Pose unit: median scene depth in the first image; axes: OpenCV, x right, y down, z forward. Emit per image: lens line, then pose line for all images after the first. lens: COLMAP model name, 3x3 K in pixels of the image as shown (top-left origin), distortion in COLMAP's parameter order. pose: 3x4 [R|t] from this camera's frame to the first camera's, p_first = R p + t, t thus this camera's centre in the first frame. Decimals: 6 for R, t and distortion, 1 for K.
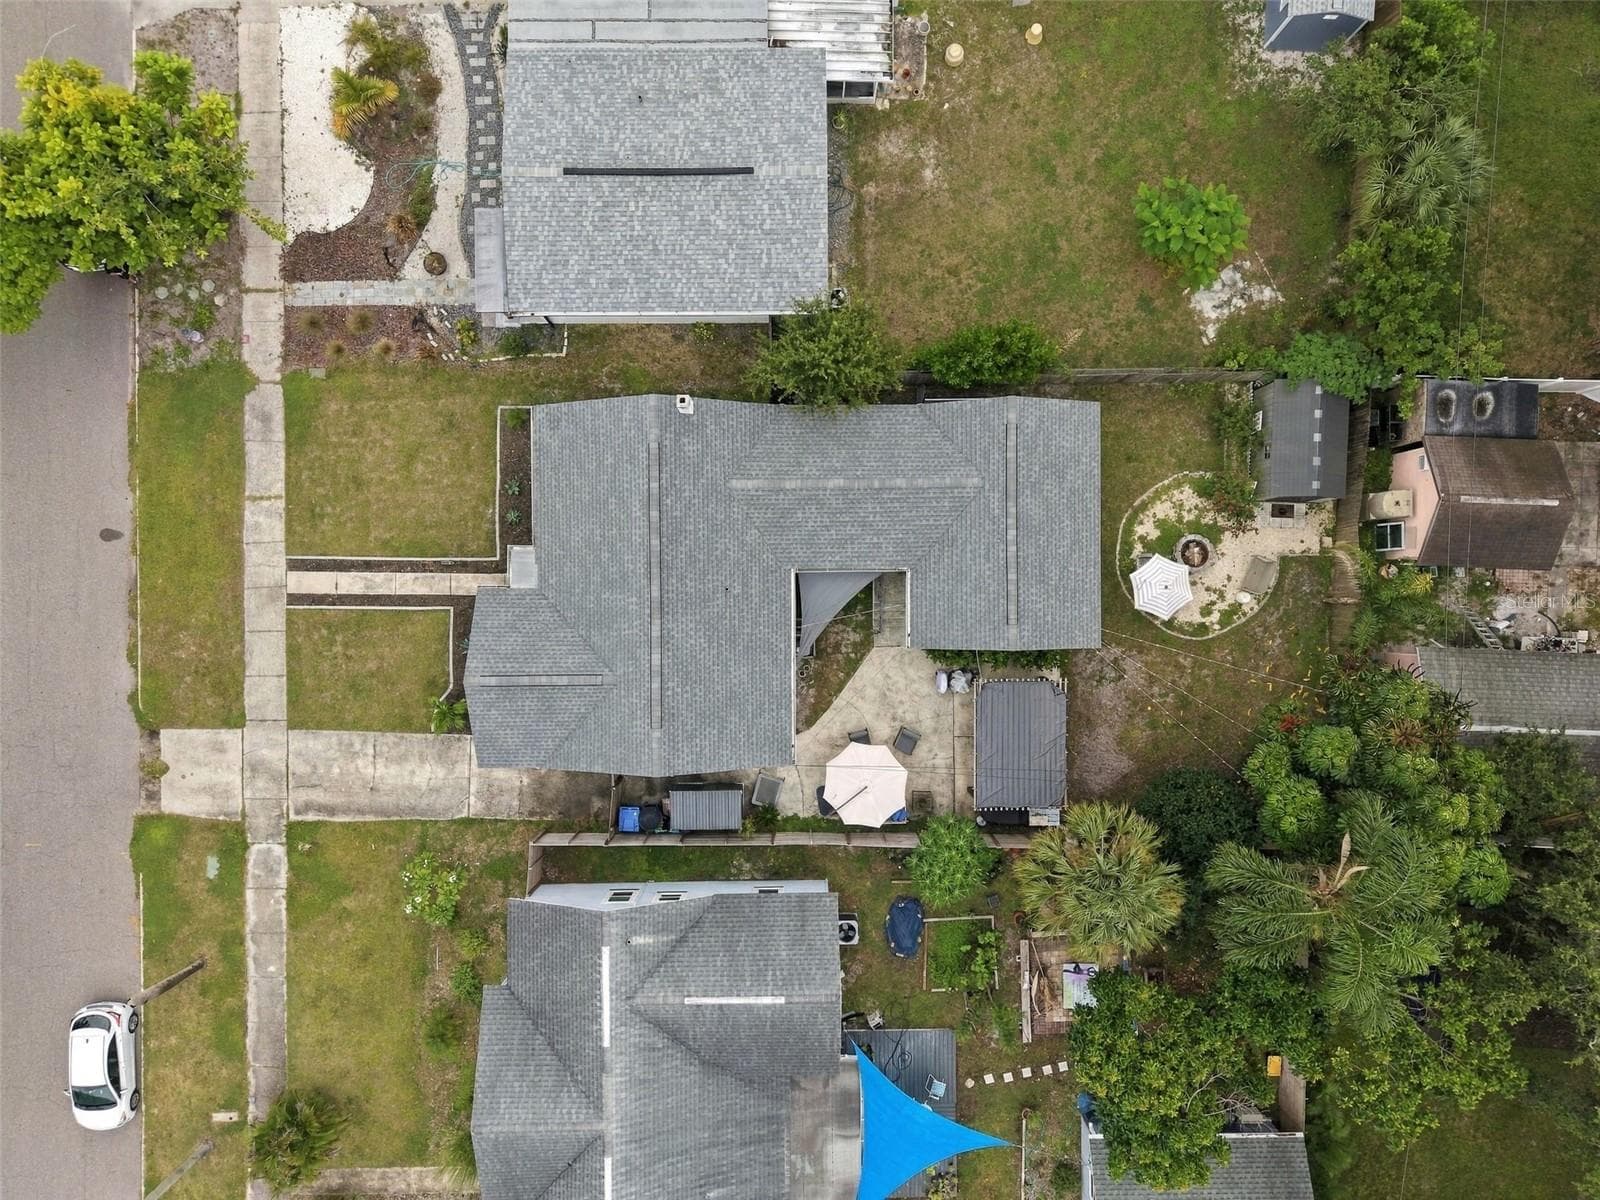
lens RADIAL K [[1070.4, 0, 802.0], [0, 1070.4, 600.3], [0, 0, 1]] dist [0.029130, -0.025971]
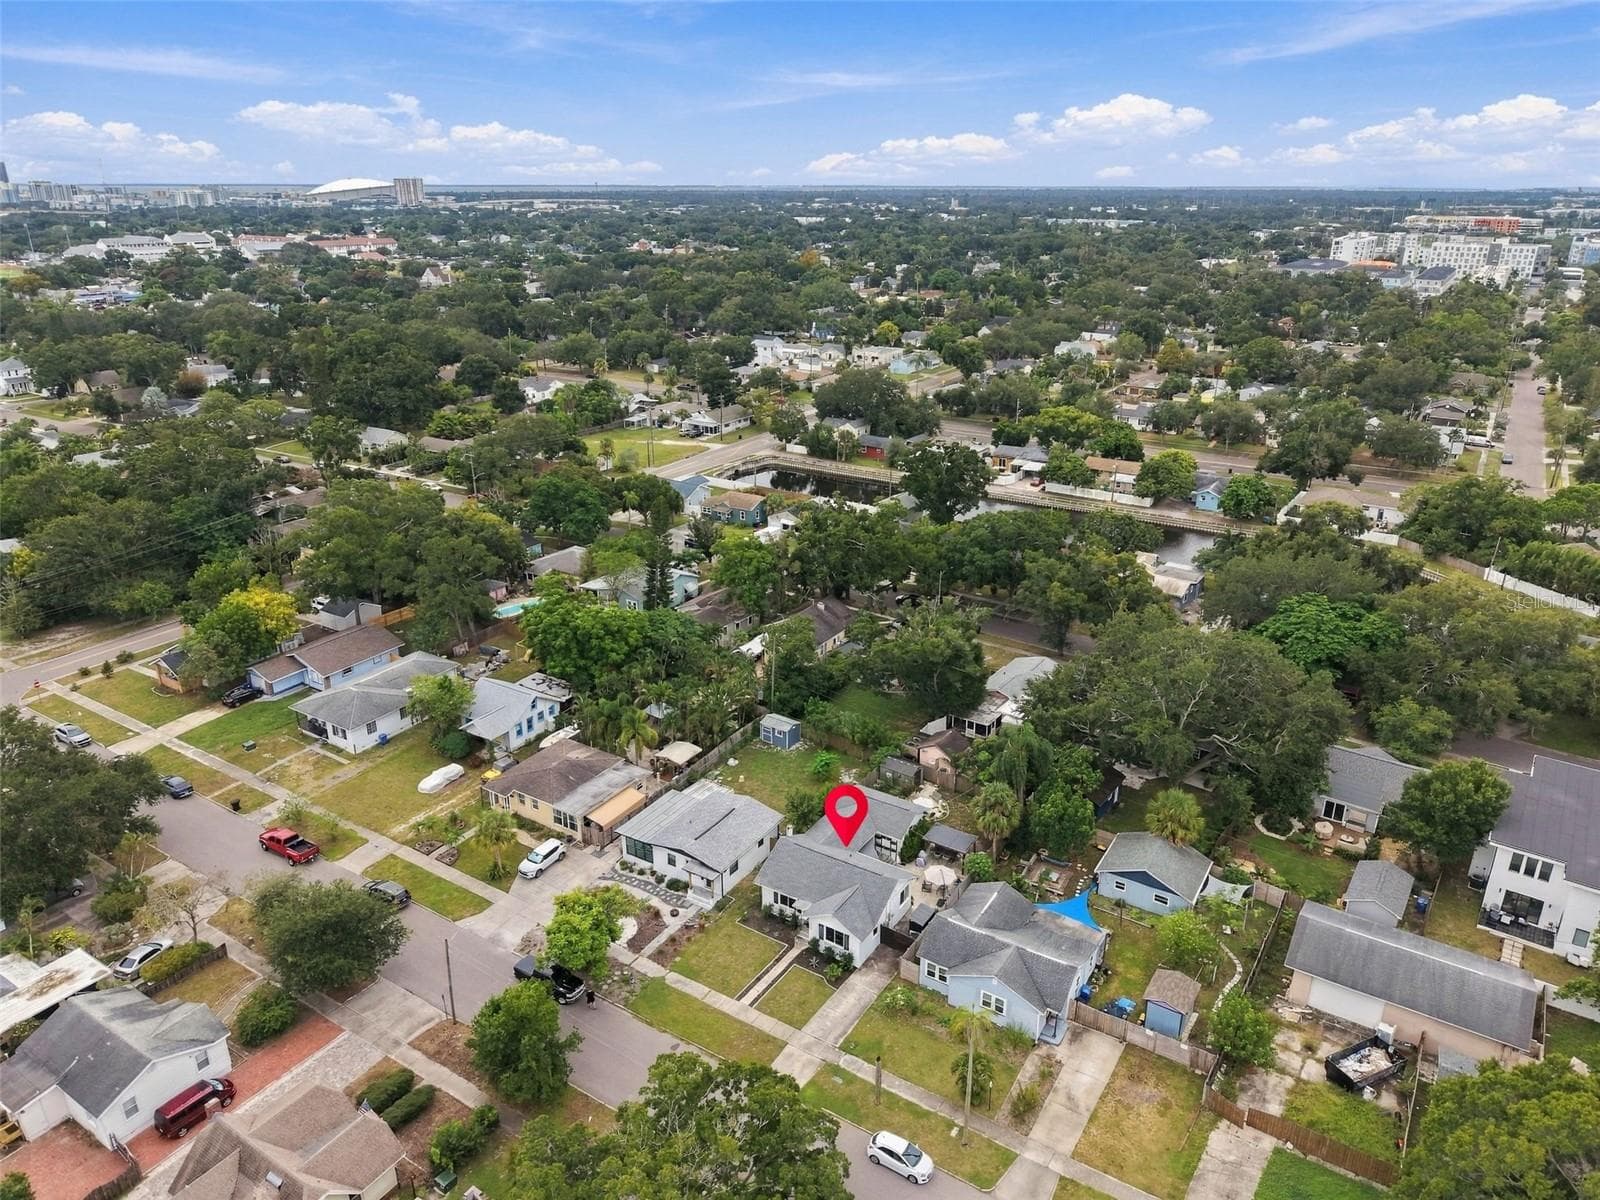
lens RADIAL K [[1070.4, 0, 802.0], [0, 1070.4, 600.3], [0, 0, 1]] dist [0.029130, -0.025971]
pose [[0.540190, -0.303808, 0.784790, -1.883646], [0.841519, 0.202021, -0.501032, 1.013890], [-0.006326, 0.931068, 0.364790, -0.560918]]
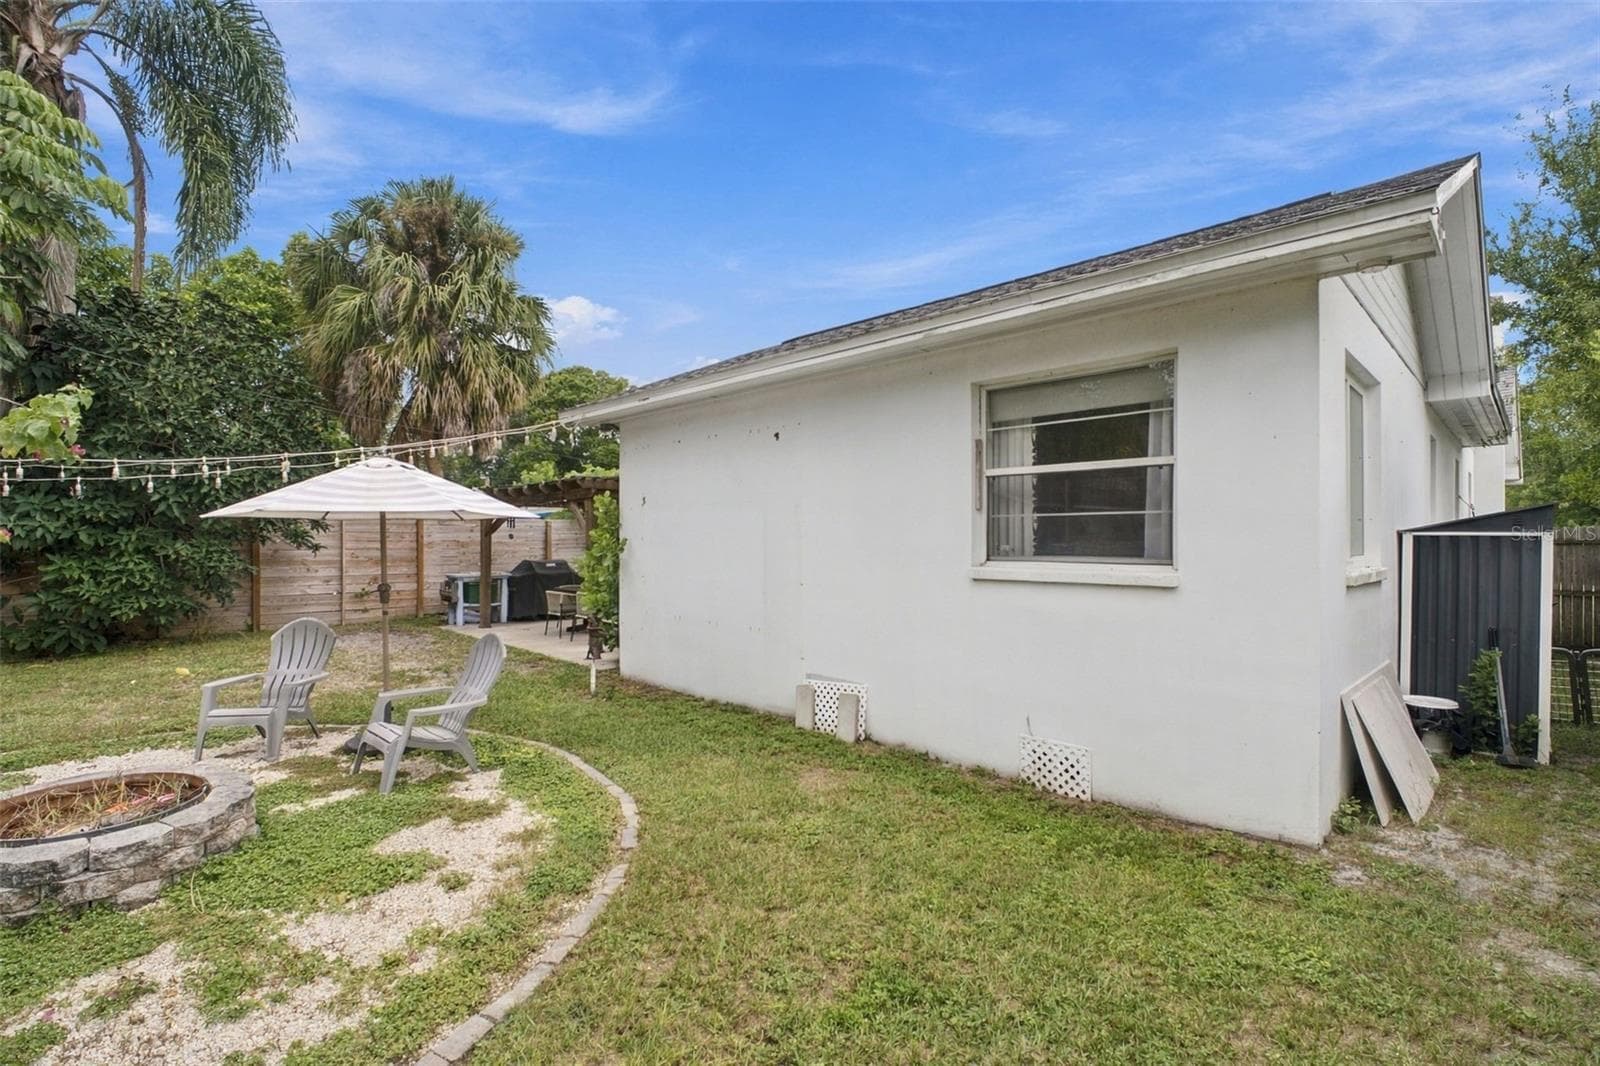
lens RADIAL K [[752.0, 0, 800.0], [0, 752.0, 533.0], [0, 0, 1]] dist [-0.001657, -0.000428]
pose [[-0.717328, -0.007799, -0.696692, 0.364027], [-0.696728, 0.003338, 0.717328, -0.179784], [-0.003269, 0.999964, -0.007828, 0.954811]]
